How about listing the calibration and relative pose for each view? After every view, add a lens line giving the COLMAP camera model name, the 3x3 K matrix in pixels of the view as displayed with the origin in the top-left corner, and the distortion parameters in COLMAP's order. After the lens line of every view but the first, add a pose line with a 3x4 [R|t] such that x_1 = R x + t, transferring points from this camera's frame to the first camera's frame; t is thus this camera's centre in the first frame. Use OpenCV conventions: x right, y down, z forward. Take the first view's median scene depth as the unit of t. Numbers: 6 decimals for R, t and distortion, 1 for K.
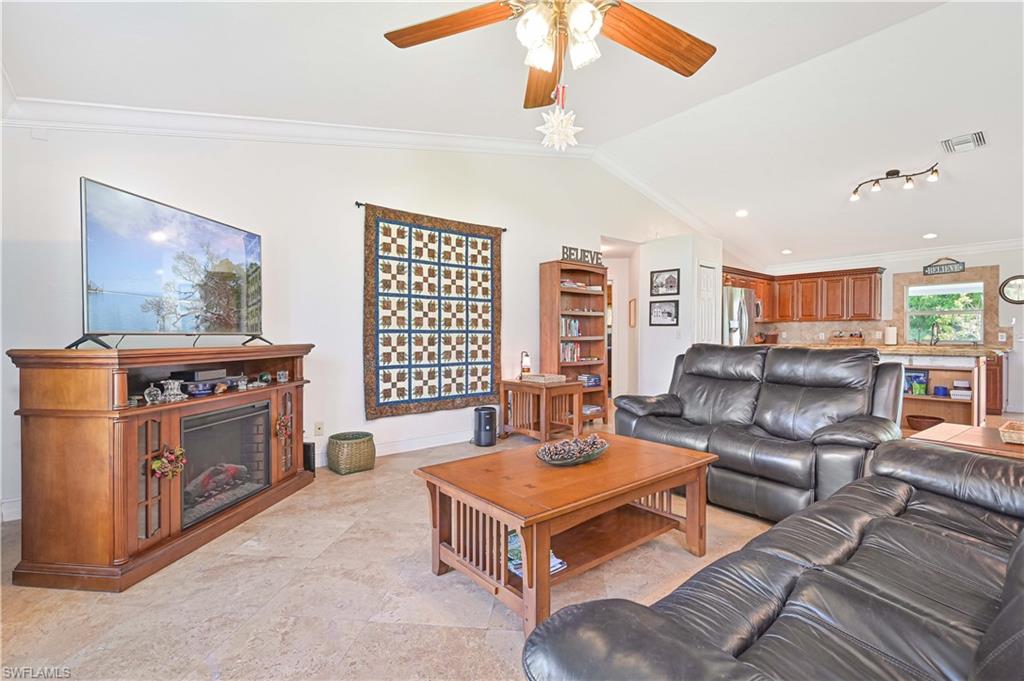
lens RADIAL K [[464.4, 0, 512.0], [0, 464.4, 340.5], [0, 0, 1]] dist [0.000576, 0.000500]
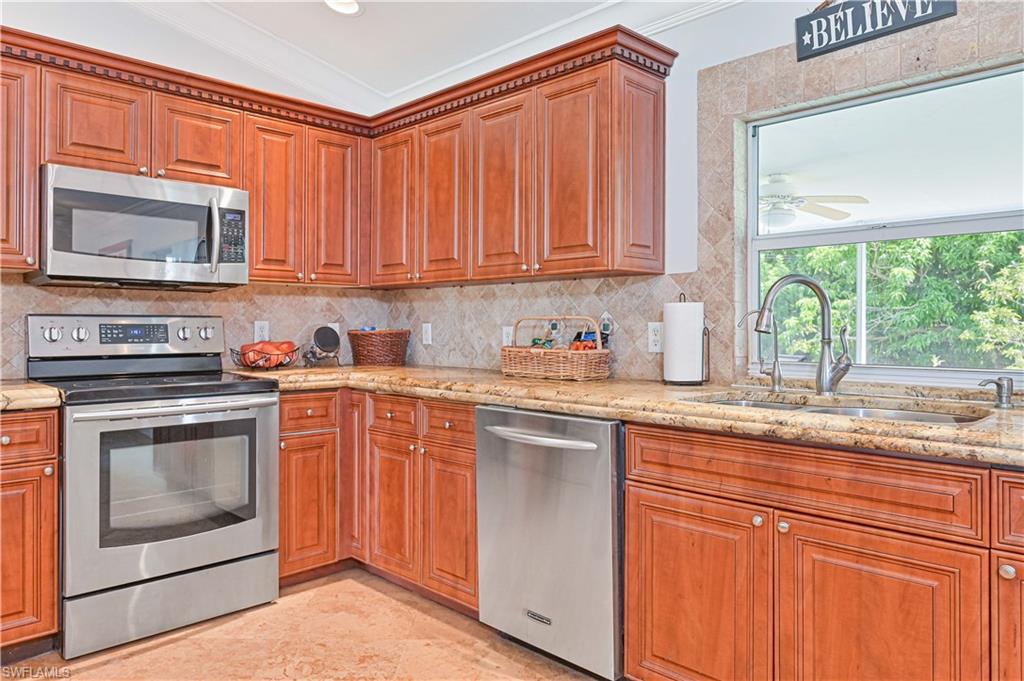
lens RADIAL K [[702.5, 0, 511.6], [0, 702.5, 323.3], [0, 0, 1]] dist [0.003866, 0.000268]
pose [[0.995600, -0.000318, 0.093709, 1.141003], [0.001839, 0.999868, -0.016146, -0.022489], [-0.093691, 0.016247, 0.995469, 1.091812]]
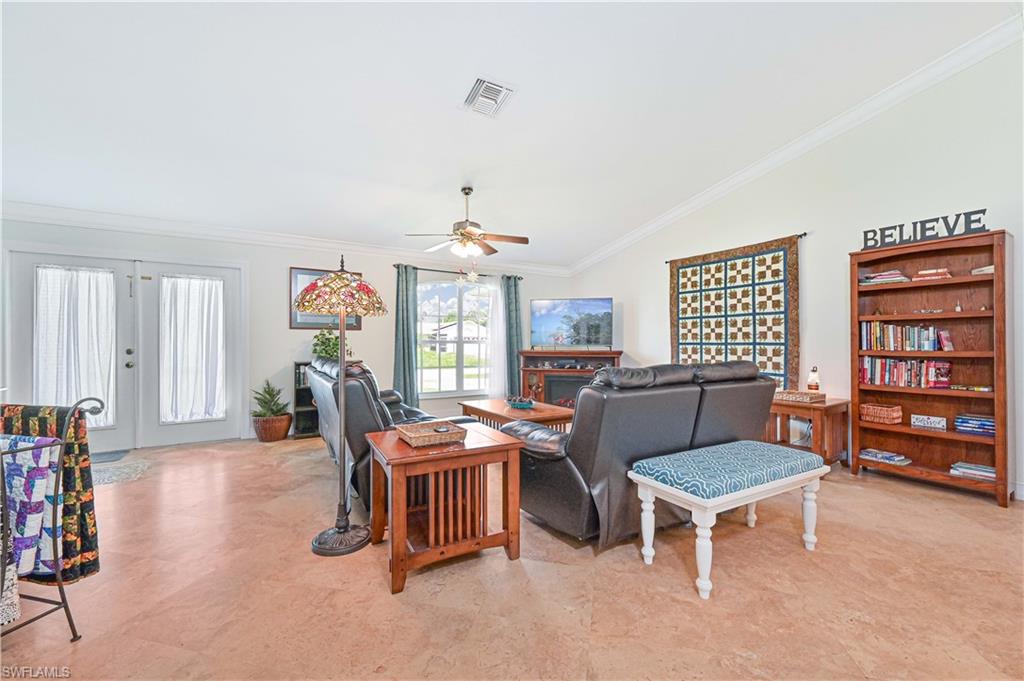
lens RADIAL K [[413.0, 0, 512.0], [0, 413.0, 340.5], [0, 0, 1]] dist [0.001705, 0.000449]
pose [[-0.137671, -0.005949, -0.990460, 0.962369], [-0.011479, 0.999924, -0.004410, -0.016615], [0.990411, 0.010762, -0.137729, 0.584748]]
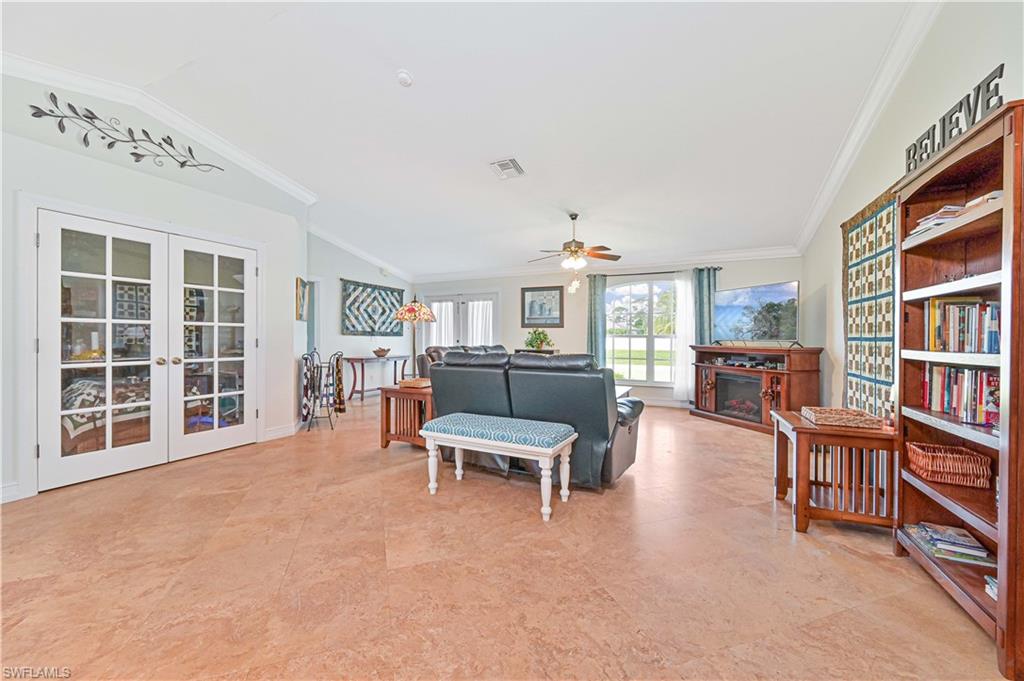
lens RADIAL K [[403.0, 0, 511.5], [0, 403.0, 338.0], [0, 0, 1]] dist [-0.000765, 0.000023]
pose [[-0.905343, -0.002054, -0.424677, 0.696605], [-0.008237, 0.999885, 0.012724, -0.024585], [0.424602, 0.015017, -0.905256, 1.334565]]
